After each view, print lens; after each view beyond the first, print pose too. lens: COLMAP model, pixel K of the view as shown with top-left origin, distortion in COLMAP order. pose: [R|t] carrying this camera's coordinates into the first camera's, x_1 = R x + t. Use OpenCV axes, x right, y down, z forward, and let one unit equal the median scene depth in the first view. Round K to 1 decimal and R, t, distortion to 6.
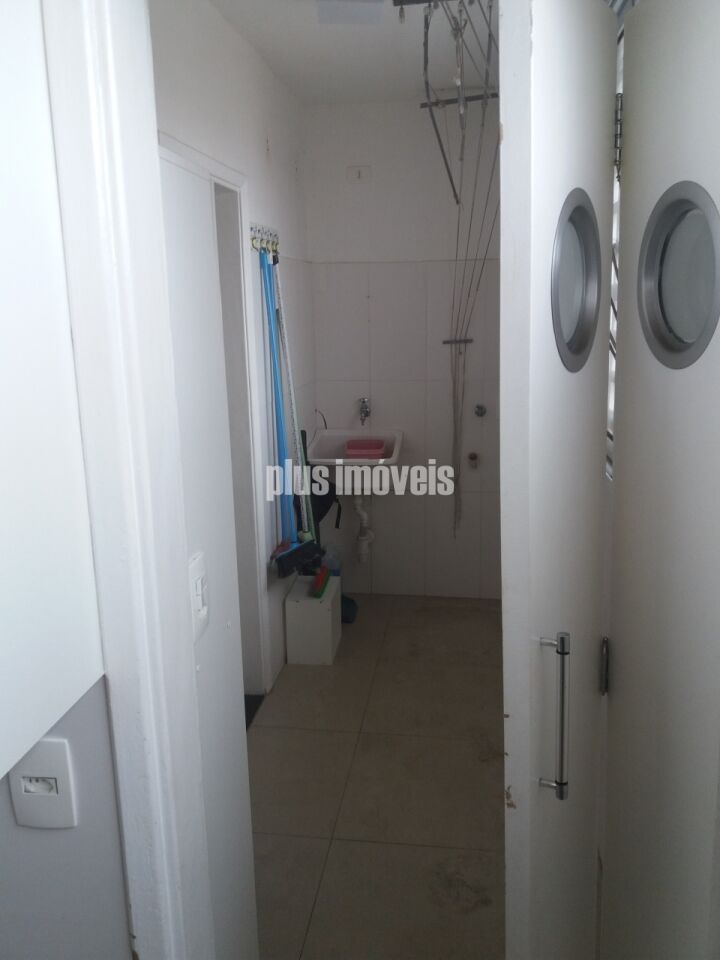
lens RADIAL K [[740.8, 0, 360.0], [0, 740.8, 480.0], [0, 0, 1]] dist [0.003192, -0.010656]
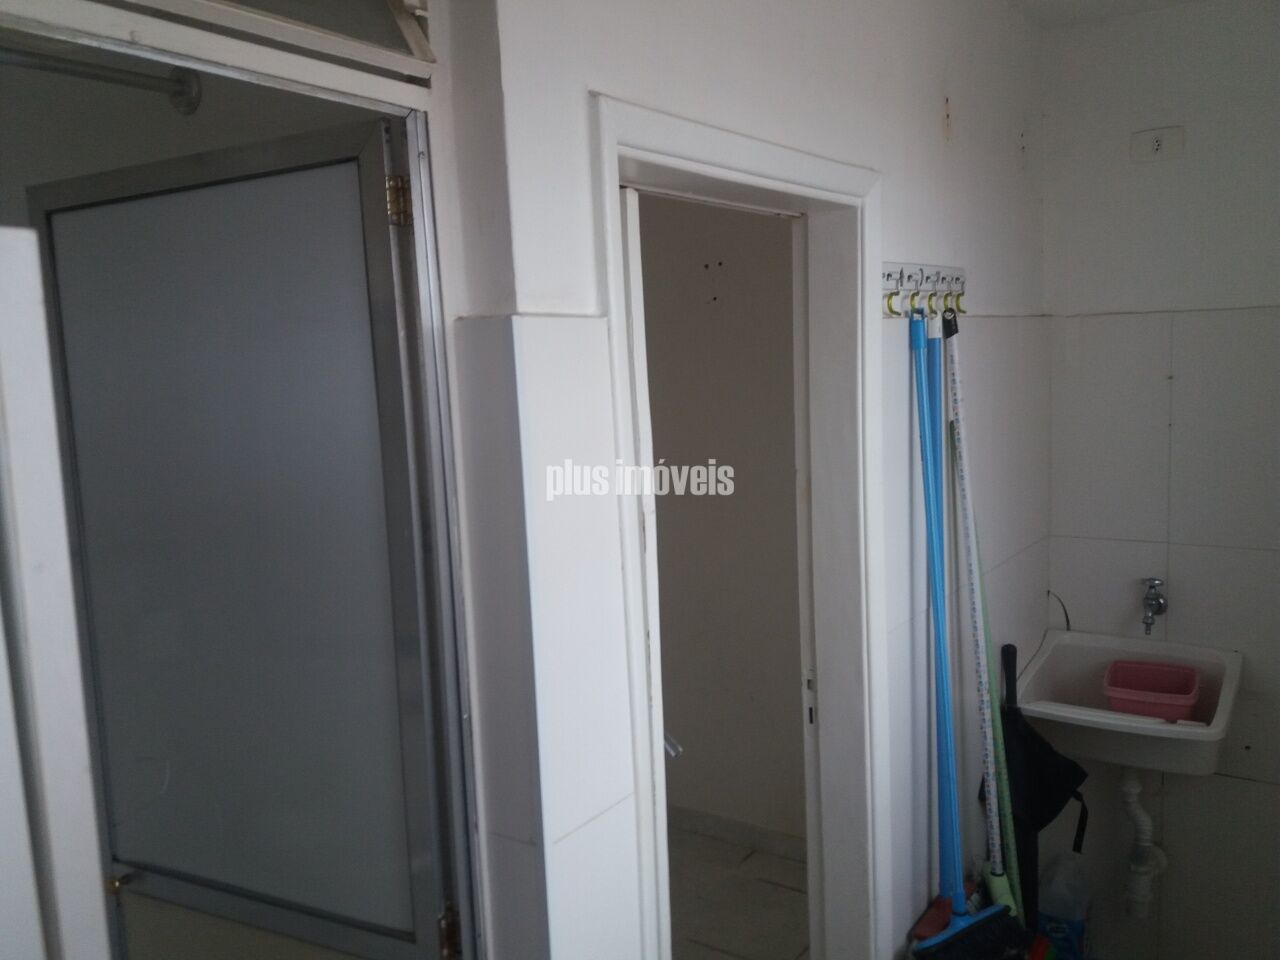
lens RADIAL K [[987.7, 0, 615.0], [0, 987.7, 479.0], [0, 0, 1]] dist [0.003192, -0.010656]
pose [[0.868707, 0.029573, -0.494443, 0.021729], [-0.081066, 0.993245, -0.083021, -0.115082], [0.488648, 0.112204, 0.865236, 0.304448]]
